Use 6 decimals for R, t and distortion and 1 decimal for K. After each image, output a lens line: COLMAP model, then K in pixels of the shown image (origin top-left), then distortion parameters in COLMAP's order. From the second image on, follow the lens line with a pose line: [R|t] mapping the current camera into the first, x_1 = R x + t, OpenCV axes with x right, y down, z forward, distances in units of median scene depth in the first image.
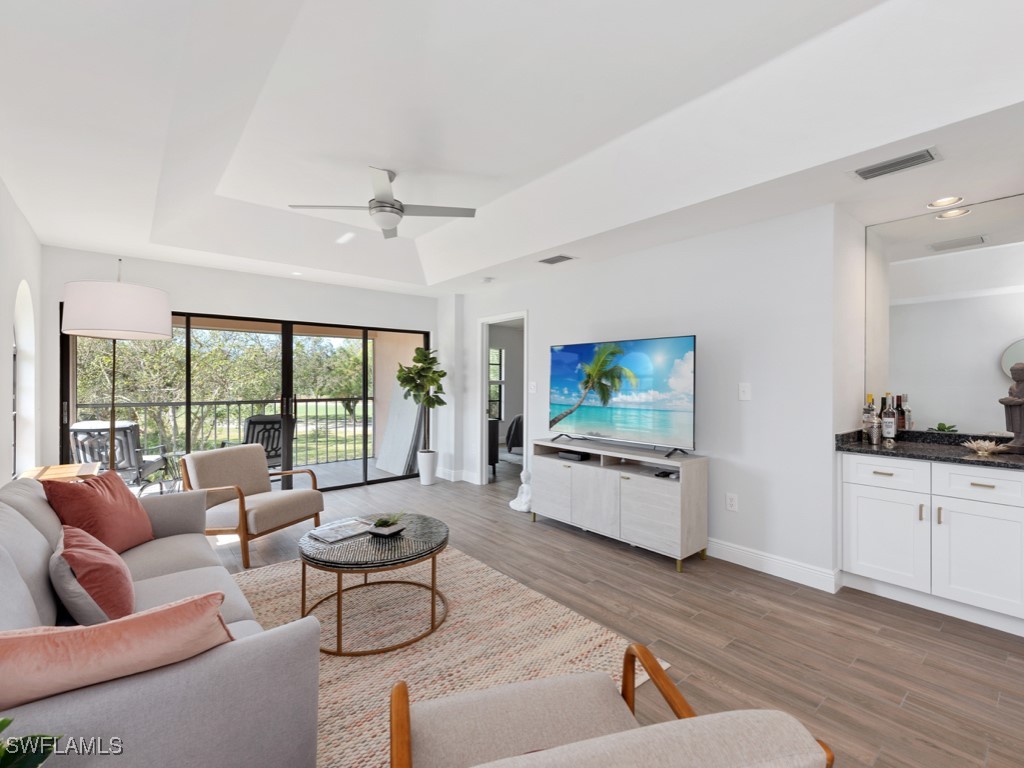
lens RADIAL K [[457.0, 0, 512.0], [0, 457.0, 384.0], [0, 0, 1]] dist [0.014008, -0.000101]
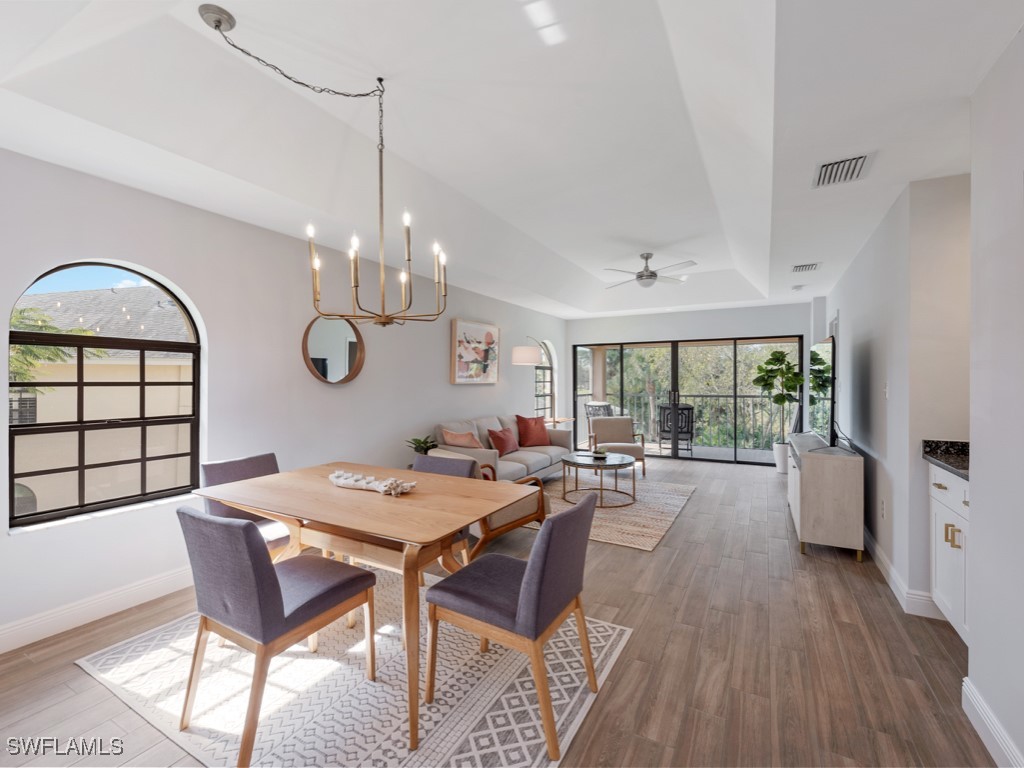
lens RADIAL K [[450.7, 0, 512.0], [0, 450.7, 384.0], [0, 0, 1]] dist [-0.000051, 0.000030]
pose [[0.362323, 0.005360, -0.932037, 0.915500], [-0.001794, 0.999986, 0.005054, -0.003471], [0.932051, -0.000160, 0.362328, -0.040113]]
